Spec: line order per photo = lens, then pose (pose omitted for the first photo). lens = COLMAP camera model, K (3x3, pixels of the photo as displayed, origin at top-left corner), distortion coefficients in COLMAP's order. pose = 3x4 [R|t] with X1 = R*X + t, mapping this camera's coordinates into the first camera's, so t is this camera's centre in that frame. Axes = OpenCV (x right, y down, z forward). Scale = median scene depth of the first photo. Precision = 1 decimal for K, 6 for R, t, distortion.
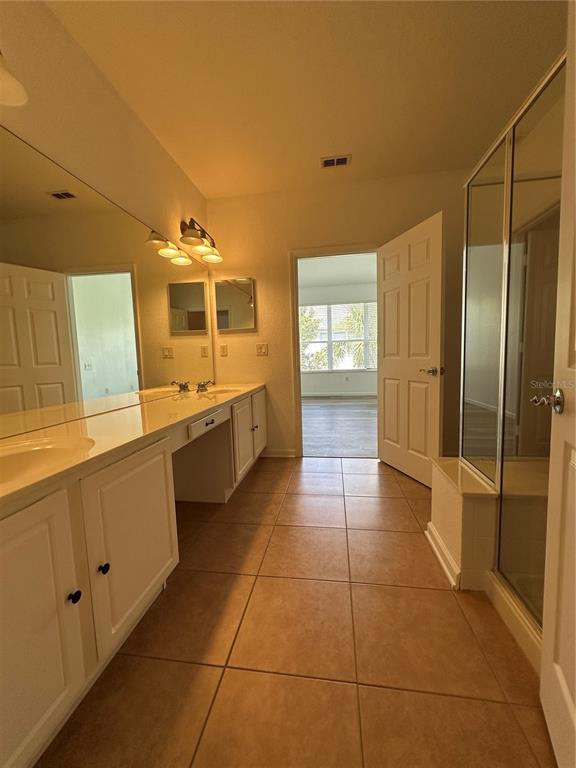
lens RADIAL K [[305.8, 0, 288.0], [0, 305.8, 384.0], [0, 0, 1]] dist [-0.001603, 0.000008]
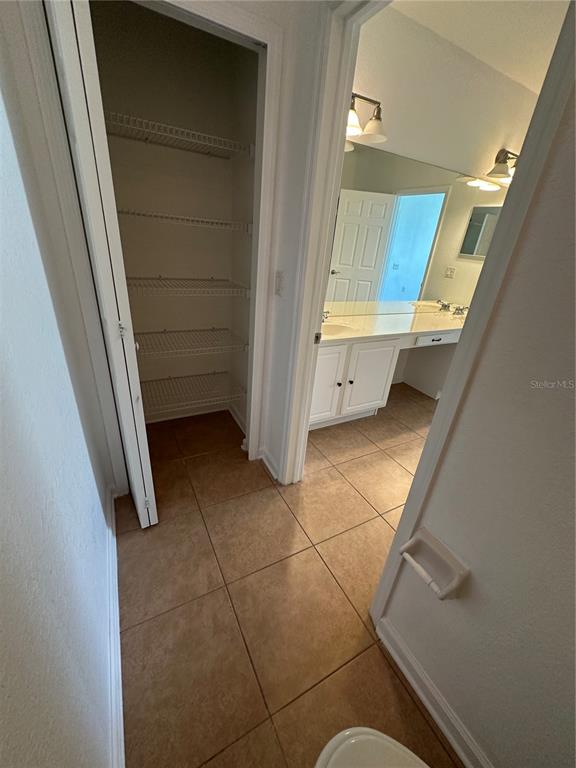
lens RADIAL K [[305.8, 0, 288.0], [0, 305.8, 384.0], [0, 0, 1]] dist [-0.001603, 0.000008]
pose [[0.597497, 0.416921, -0.684963, 0.284234], [-0.174684, 0.901366, 0.396262, -0.096481], [0.782613, -0.117113, 0.611393, -0.326693]]
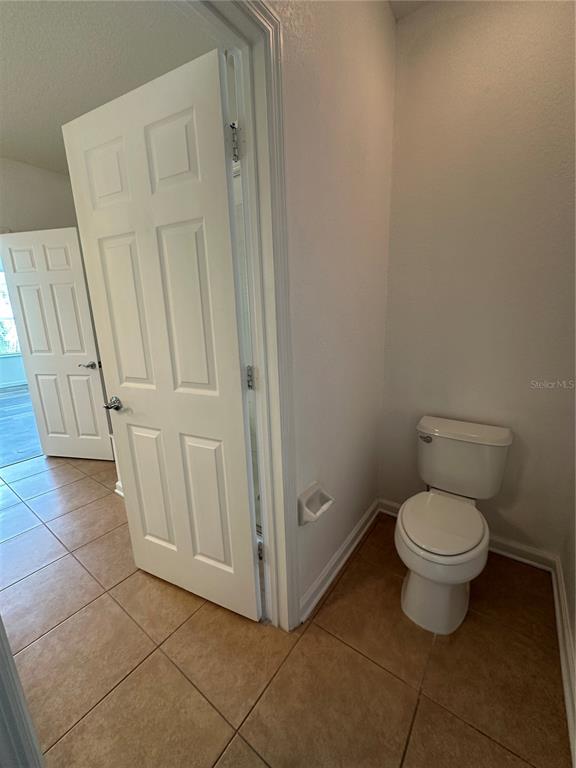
lens RADIAL K [[305.8, 0, 288.0], [0, 305.8, 384.0], [0, 0, 1]] dist [-0.001603, 0.000008]
pose [[0.461188, -0.173056, 0.870263, -0.195641], [0.093832, 0.984809, 0.146108, -0.065202], [-0.882327, 0.014276, 0.470420, -0.202623]]
